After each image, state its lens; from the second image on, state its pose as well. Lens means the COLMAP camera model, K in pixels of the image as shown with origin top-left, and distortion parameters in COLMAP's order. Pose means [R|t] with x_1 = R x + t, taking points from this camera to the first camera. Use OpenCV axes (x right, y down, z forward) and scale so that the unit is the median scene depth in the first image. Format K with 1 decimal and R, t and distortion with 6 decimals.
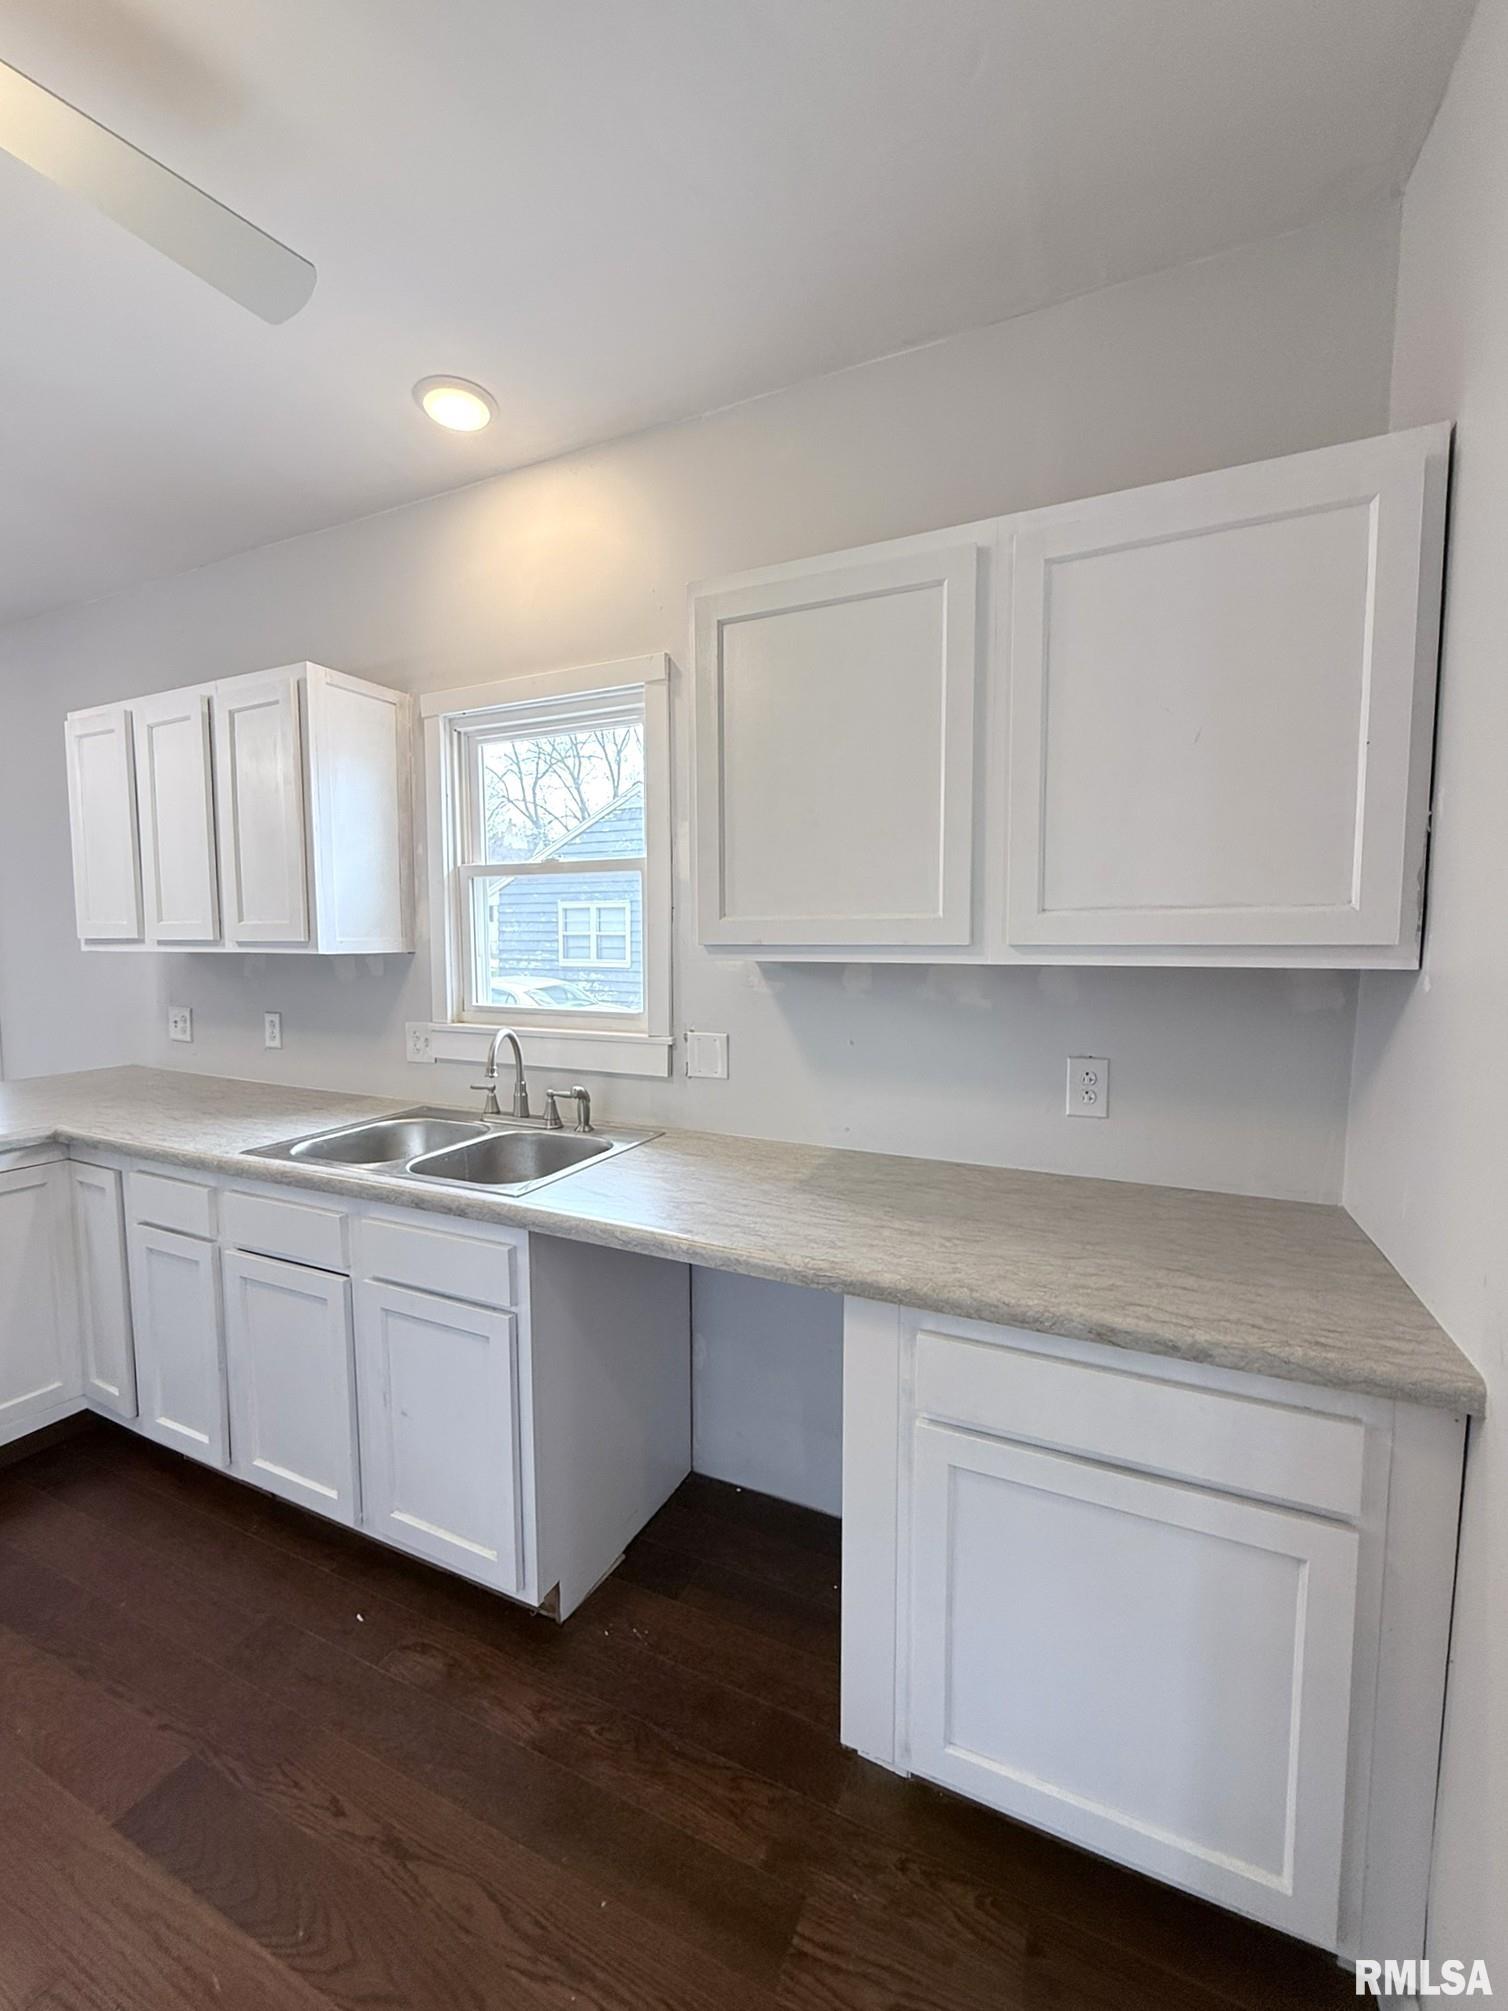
lens RADIAL K [[809.3, 0, 701.1], [0, 809.3, 999.0], [0, 0, 1]] dist [0.002817, -0.000639]
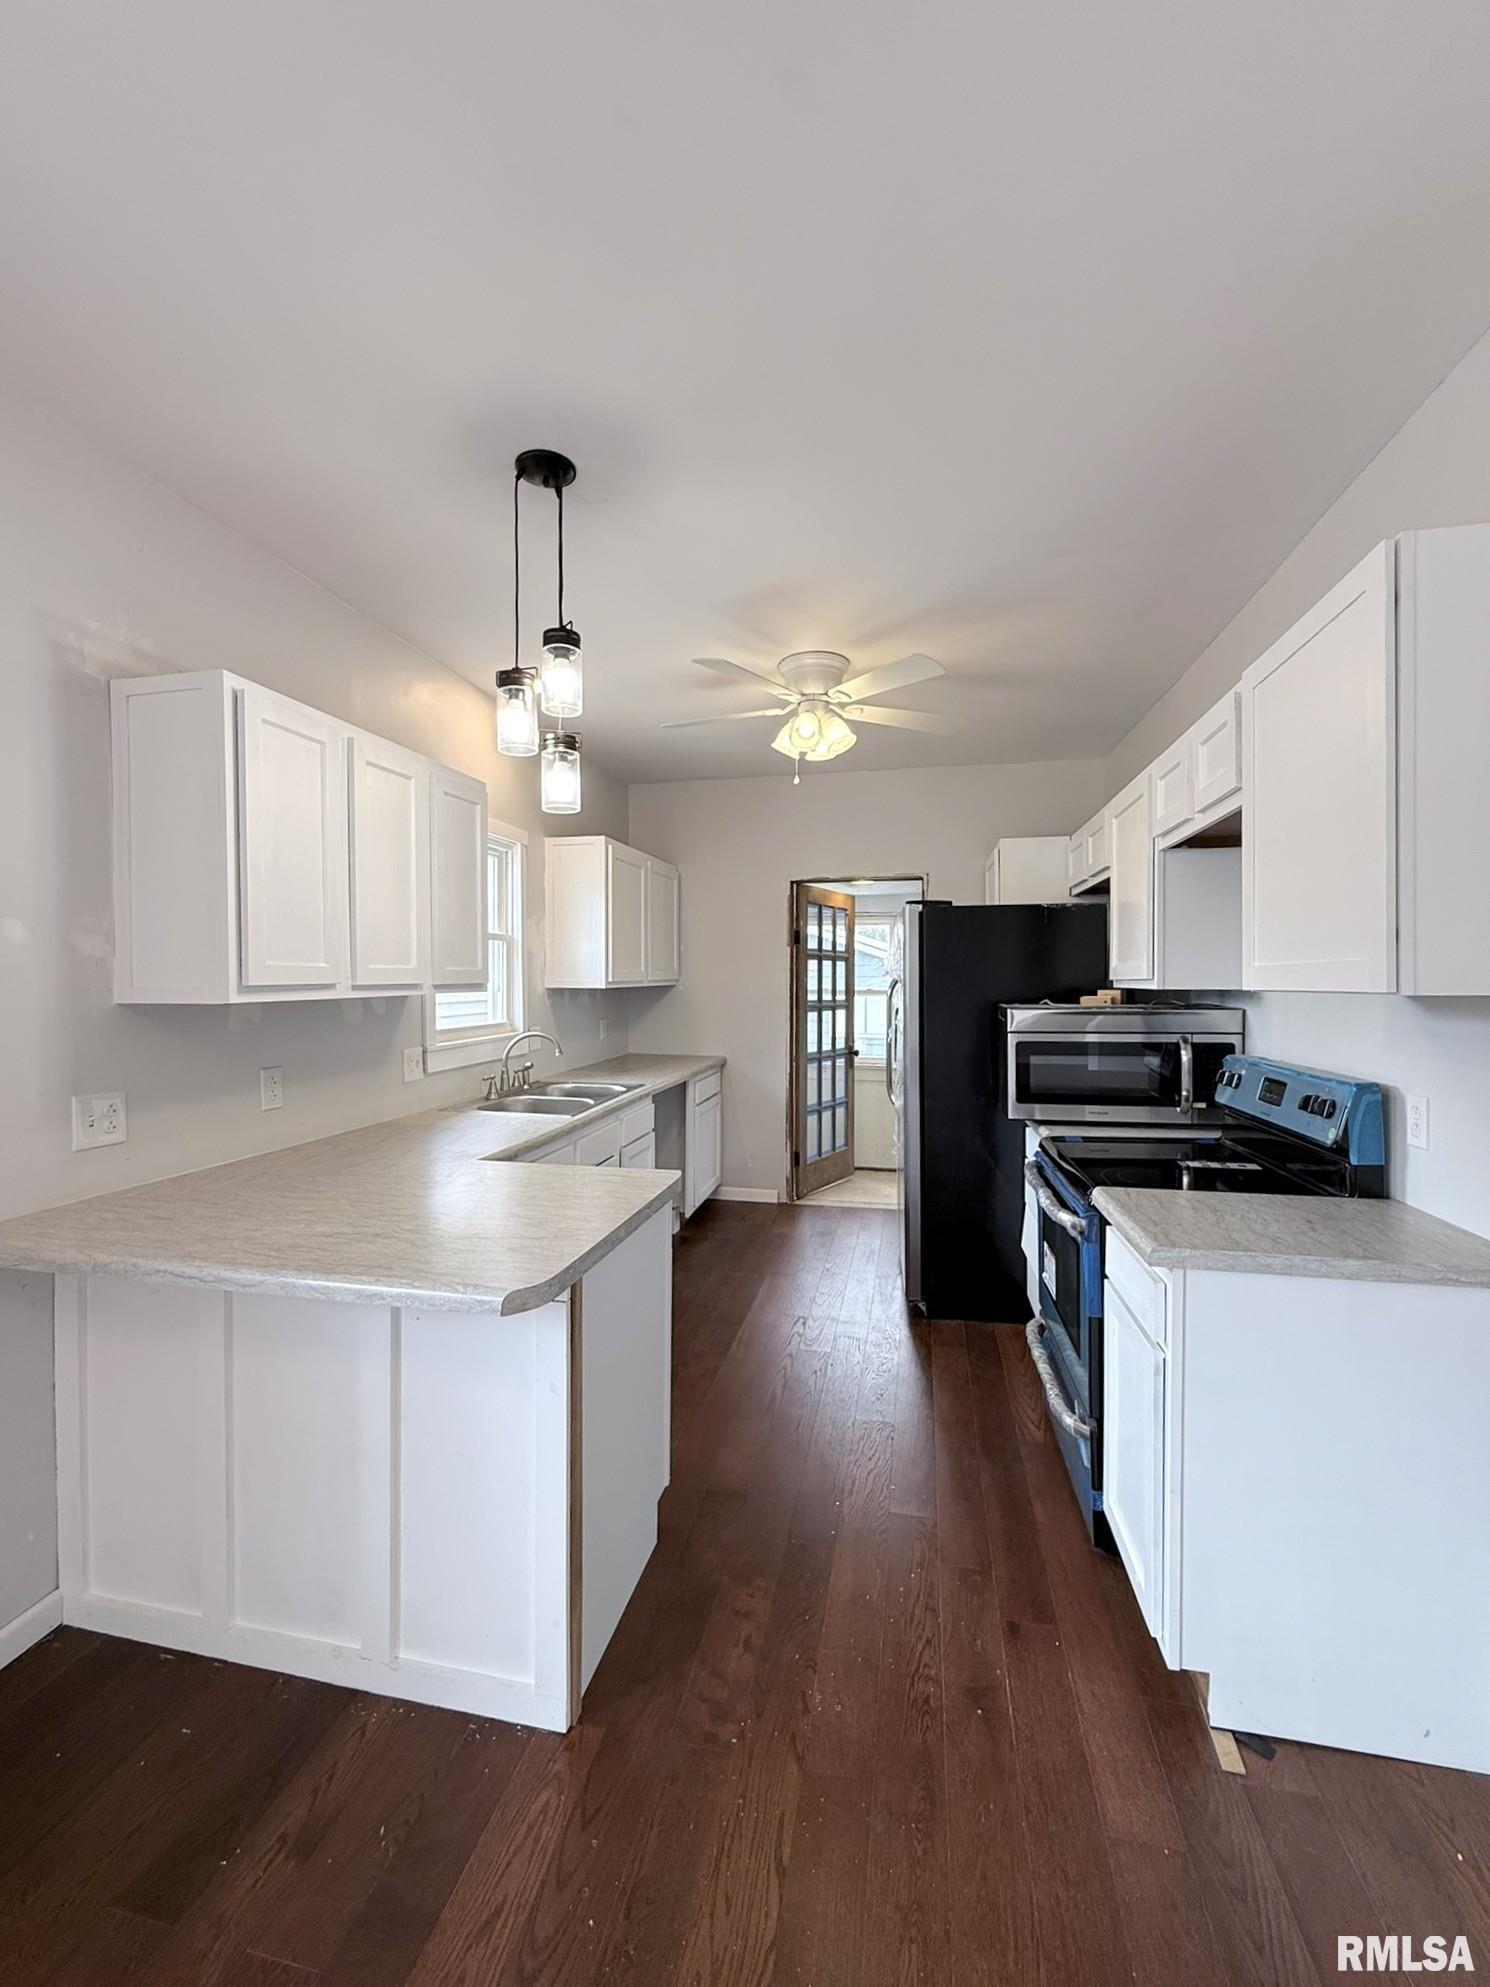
lens RADIAL K [[799.7, 0, 762.7], [0, 799.7, 988.5], [0, 0, 1]] dist [0.002817, -0.000639]
pose [[-0.249678, -0.015973, 0.968197, -1.964437], [0.074862, 0.996553, 0.035746, -0.078404], [-0.965431, 0.081406, -0.247621, 0.918318]]
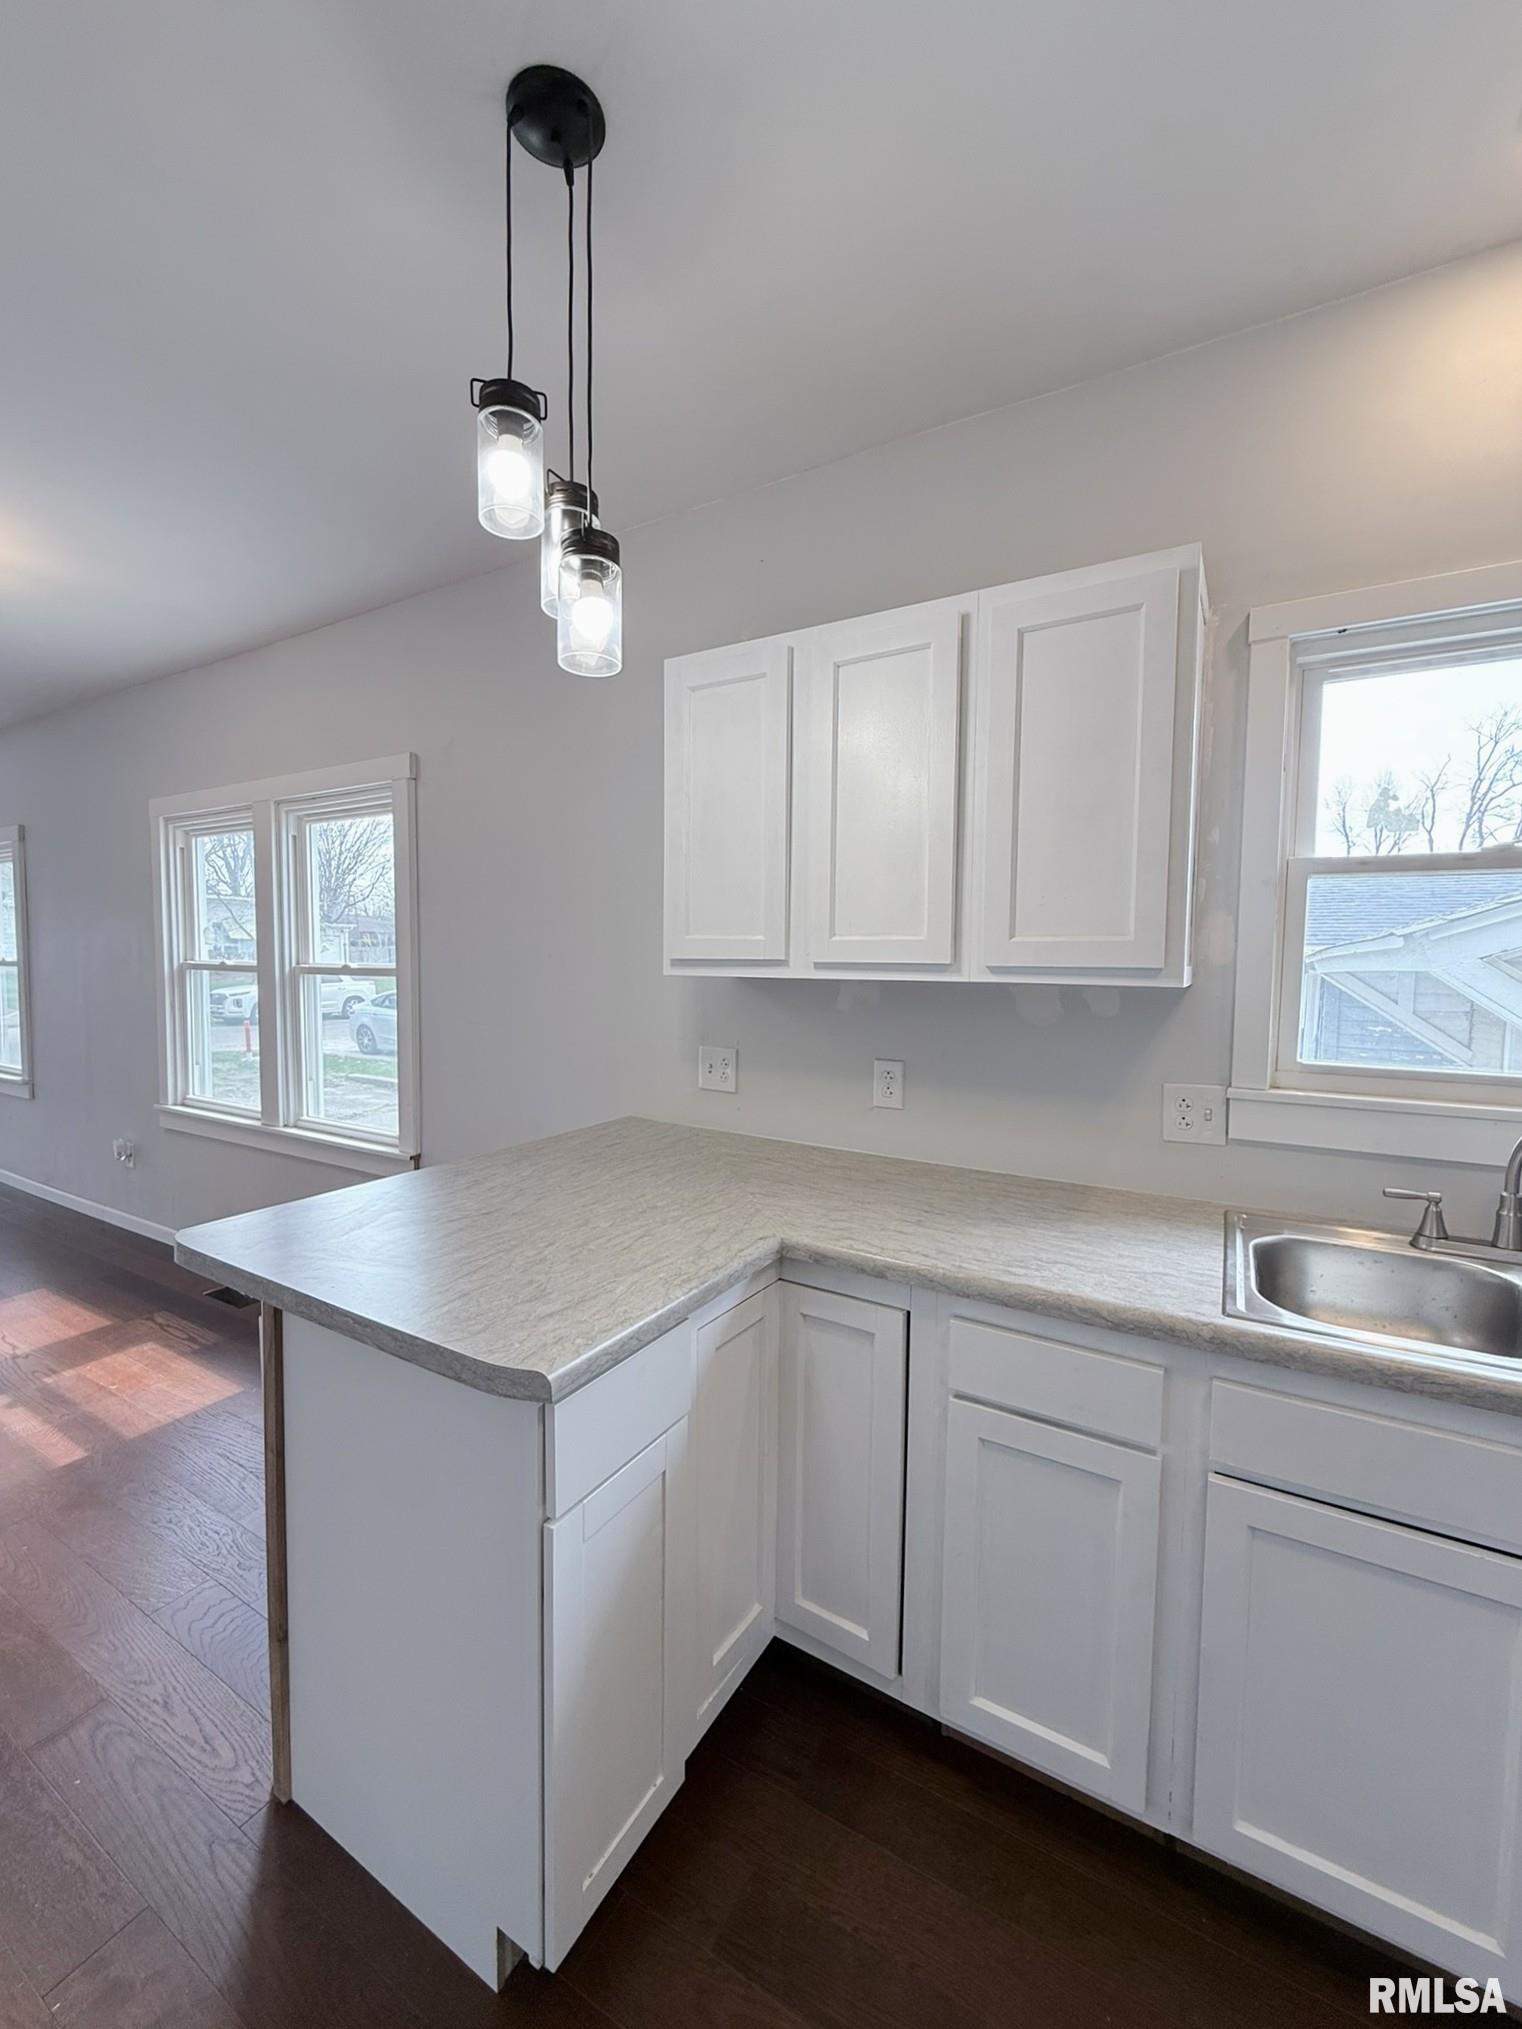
lens RADIAL K [[816.6, 0, 752.0], [0, 816.6, 1009.1], [0, 0, 1]] dist [0.002817, -0.000639]
pose [[0.996712, 0.017270, -0.079170, -0.787810], [-0.018368, 0.999745, -0.013168, -0.023576], [0.078922, 0.014579, 0.996774, 0.316046]]
